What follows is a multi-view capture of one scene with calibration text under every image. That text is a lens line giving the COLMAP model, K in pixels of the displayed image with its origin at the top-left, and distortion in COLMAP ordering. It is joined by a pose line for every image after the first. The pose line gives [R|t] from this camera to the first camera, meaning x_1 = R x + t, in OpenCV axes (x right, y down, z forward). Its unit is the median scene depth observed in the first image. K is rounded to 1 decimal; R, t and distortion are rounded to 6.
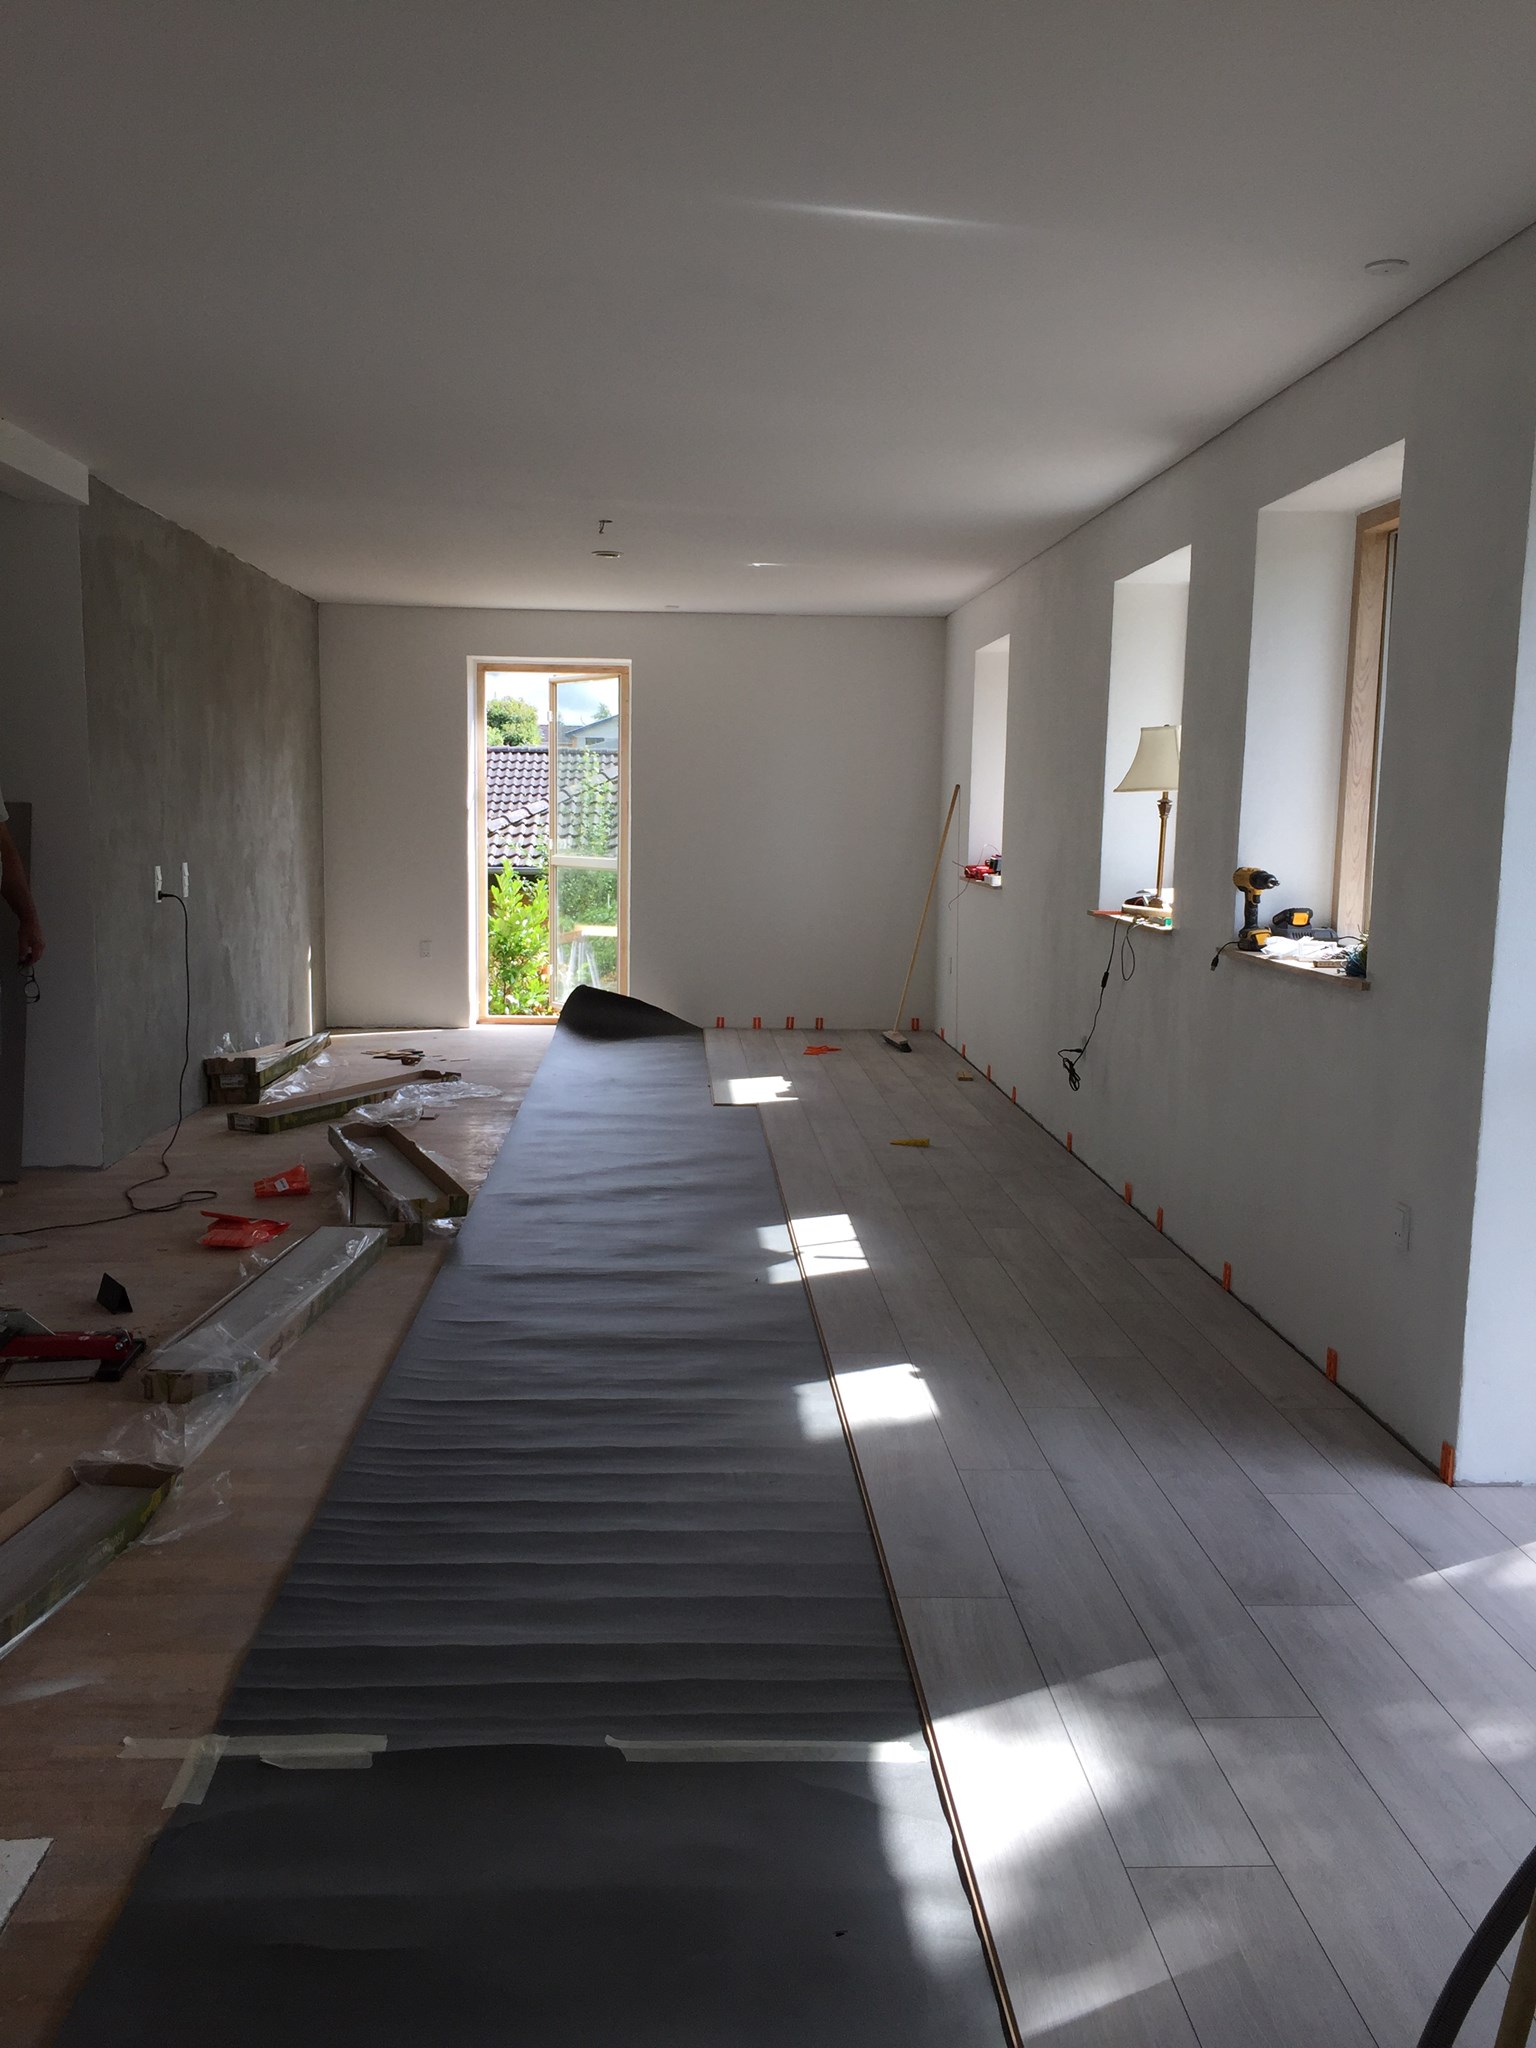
lens RADIAL K [[1738.0, 0, 761.1], [0, 1738.0, 1019.8], [0, 0, 1]] dist [0.076401, -0.096467]
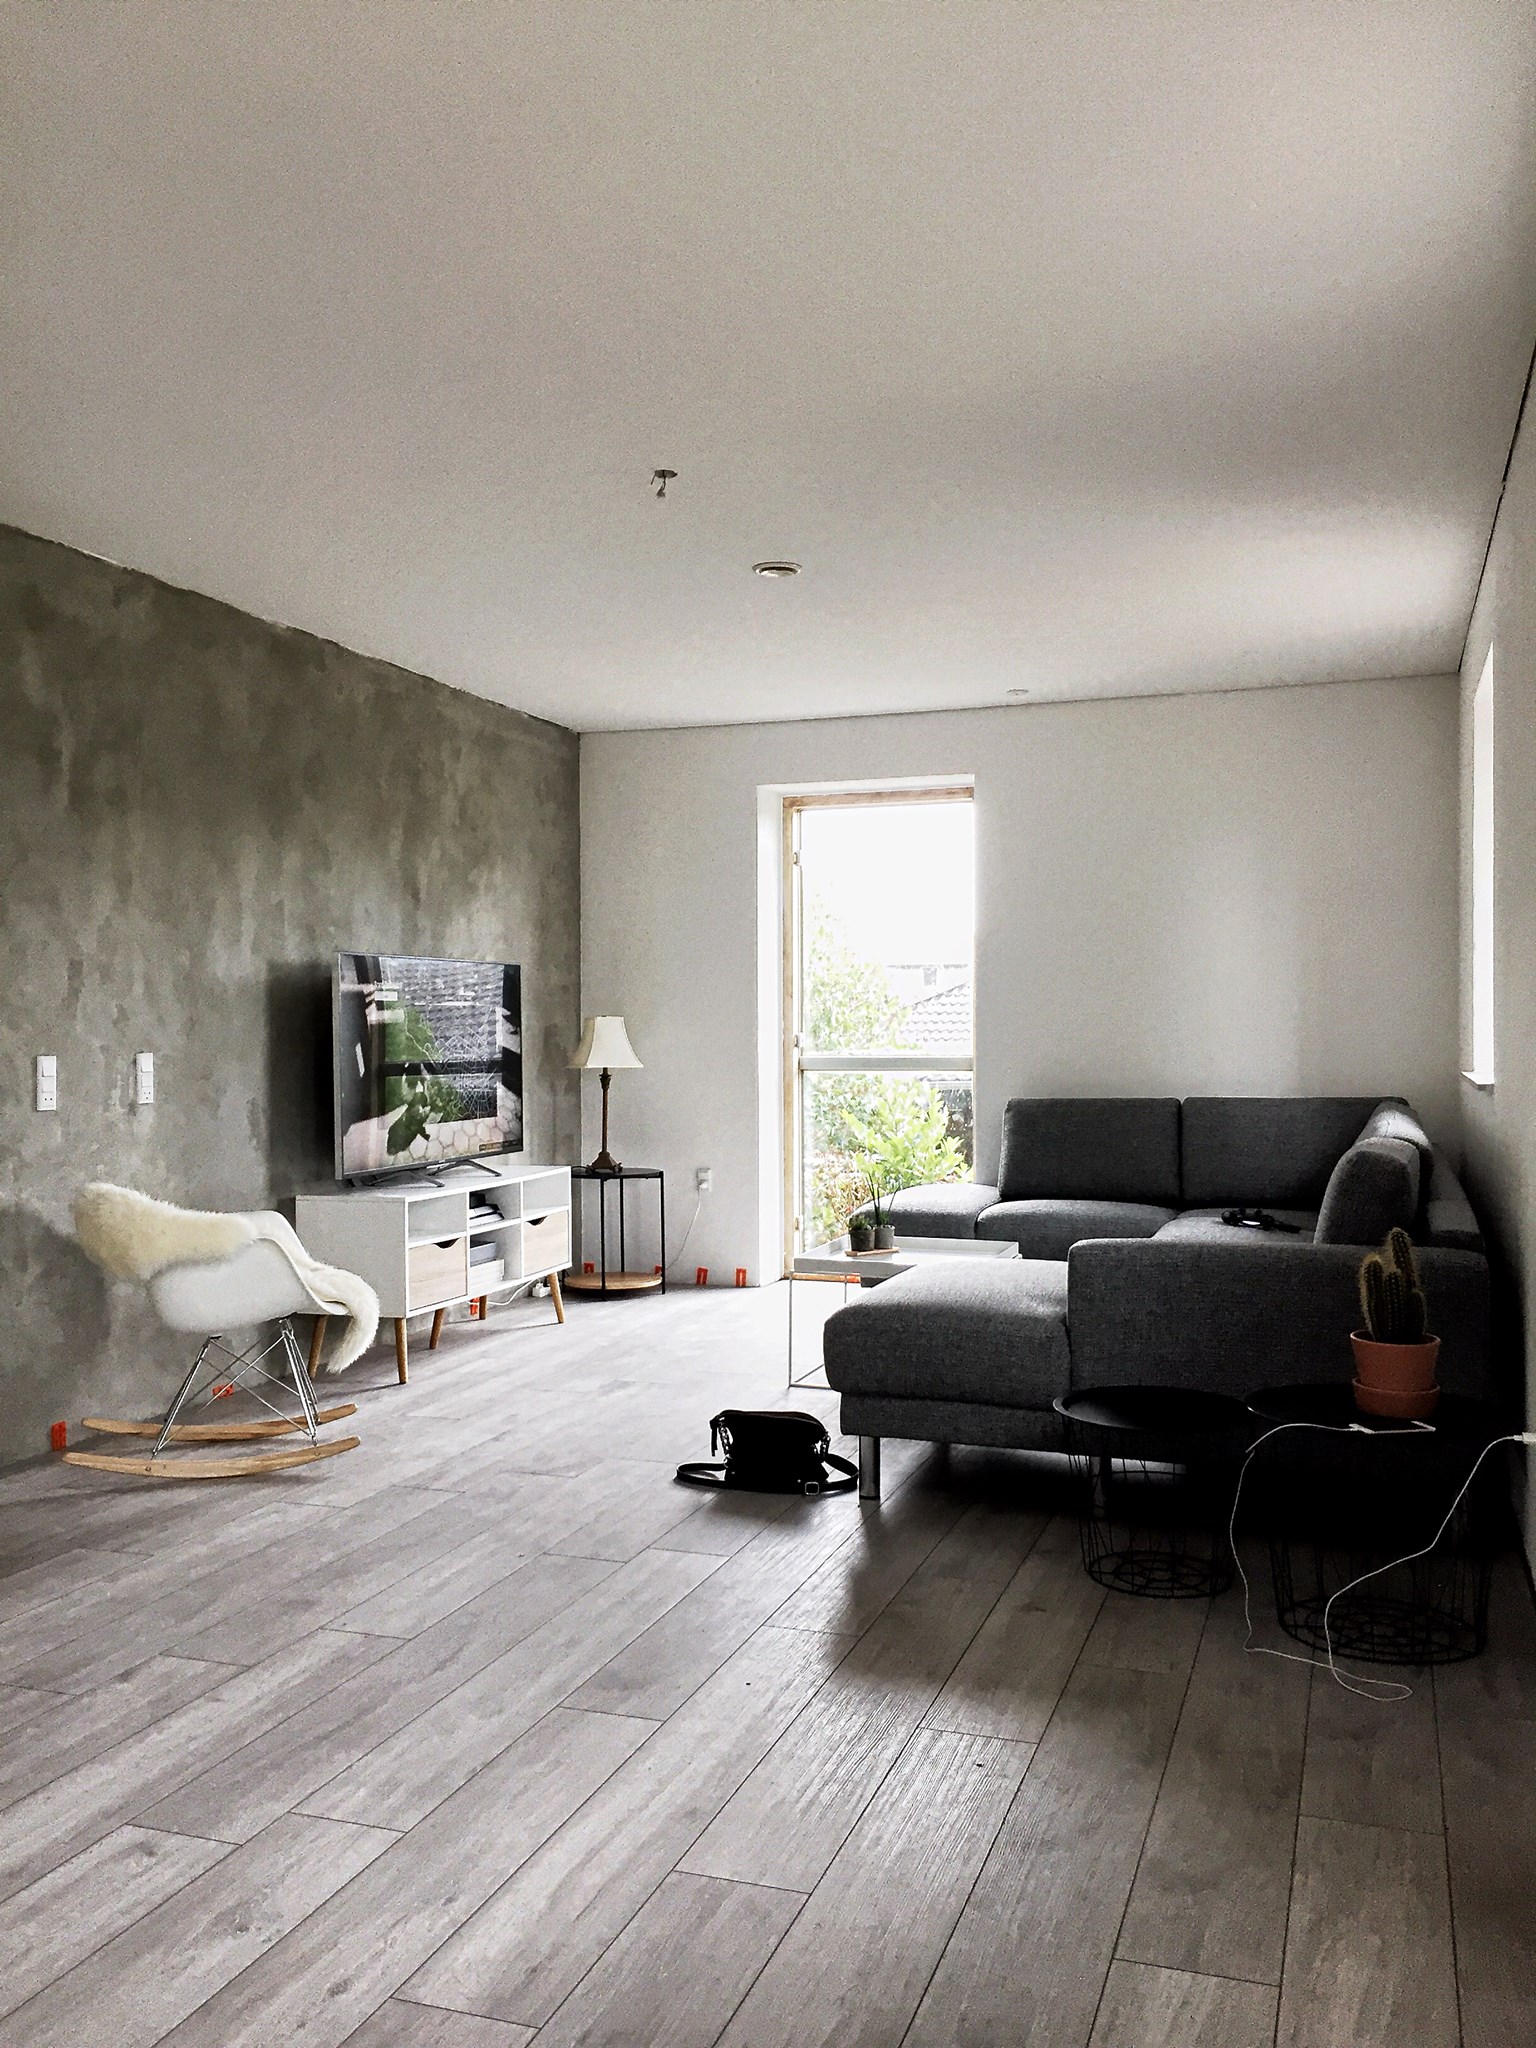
lens RADIAL K [[1738.0, 0, 765.8], [0, 1738.0, 1014.4], [0, 0, 1]] dist [0.076401, -0.096467]
pose [[0.927374, -0.020160, -0.373591, 0.111332], [-0.028739, 0.991758, -0.124858, -0.018863], [0.373029, 0.126526, 0.919152, 0.329982]]
